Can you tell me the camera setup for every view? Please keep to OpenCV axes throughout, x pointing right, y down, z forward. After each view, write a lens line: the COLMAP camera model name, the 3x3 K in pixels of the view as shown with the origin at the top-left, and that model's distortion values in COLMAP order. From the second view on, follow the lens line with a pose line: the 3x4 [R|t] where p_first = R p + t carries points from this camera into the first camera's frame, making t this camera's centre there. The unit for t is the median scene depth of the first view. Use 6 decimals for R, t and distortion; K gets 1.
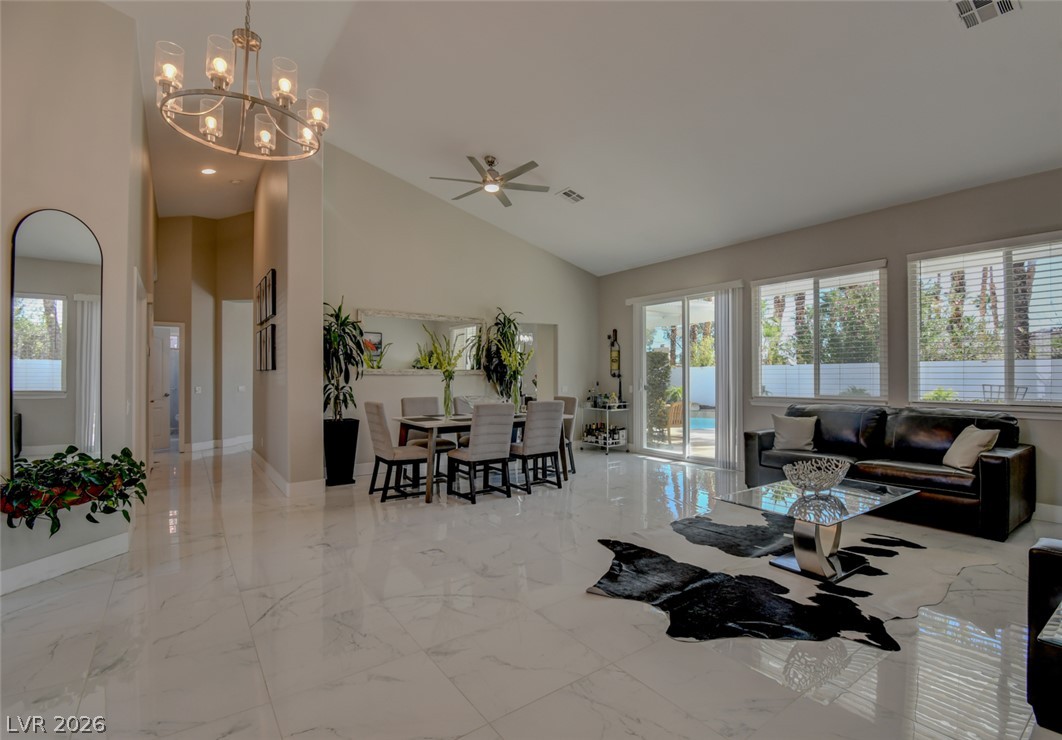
lens RADIAL K [[498.3, 0, 538.9], [0, 498.3, 369.6], [0, 0, 1]] dist [-0.006186, -0.000312]
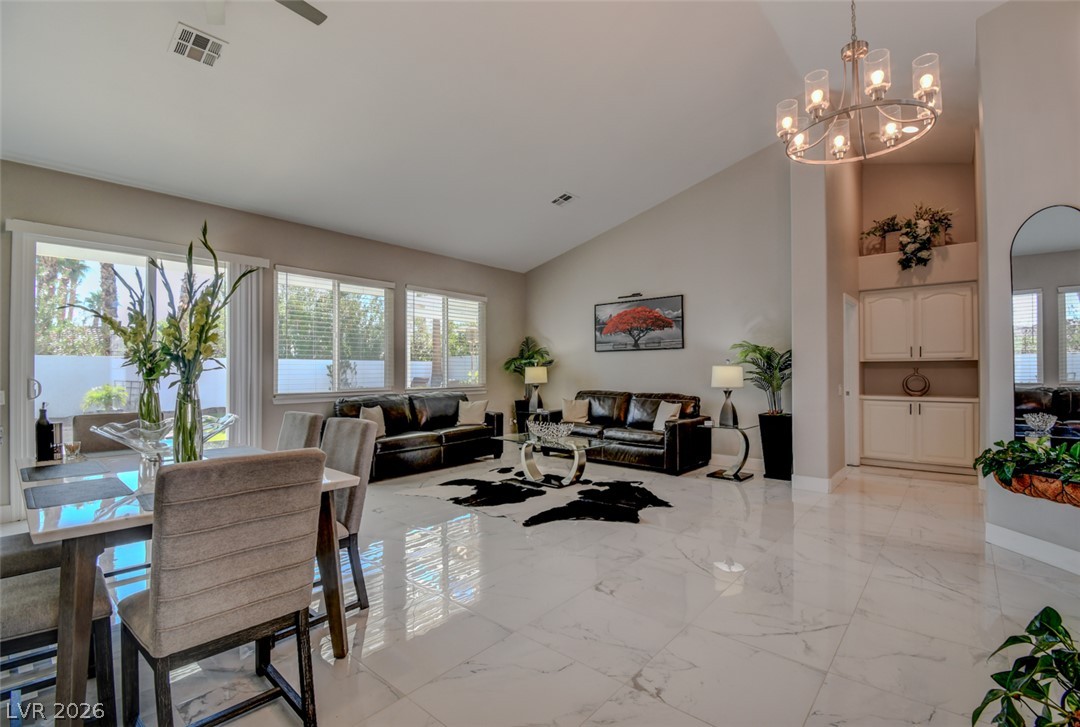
lens RADIAL K [[491.5, 0, 544.4], [0, 491.5, 365.1], [0, 0, 1]] dist [-0.022367, -0.000275]
pose [[-0.217771, 0.009071, 0.975958, -0.959021], [-0.005363, 0.999931, -0.010490, 0.011710], [-0.975985, -0.007519, -0.217707, 1.251631]]
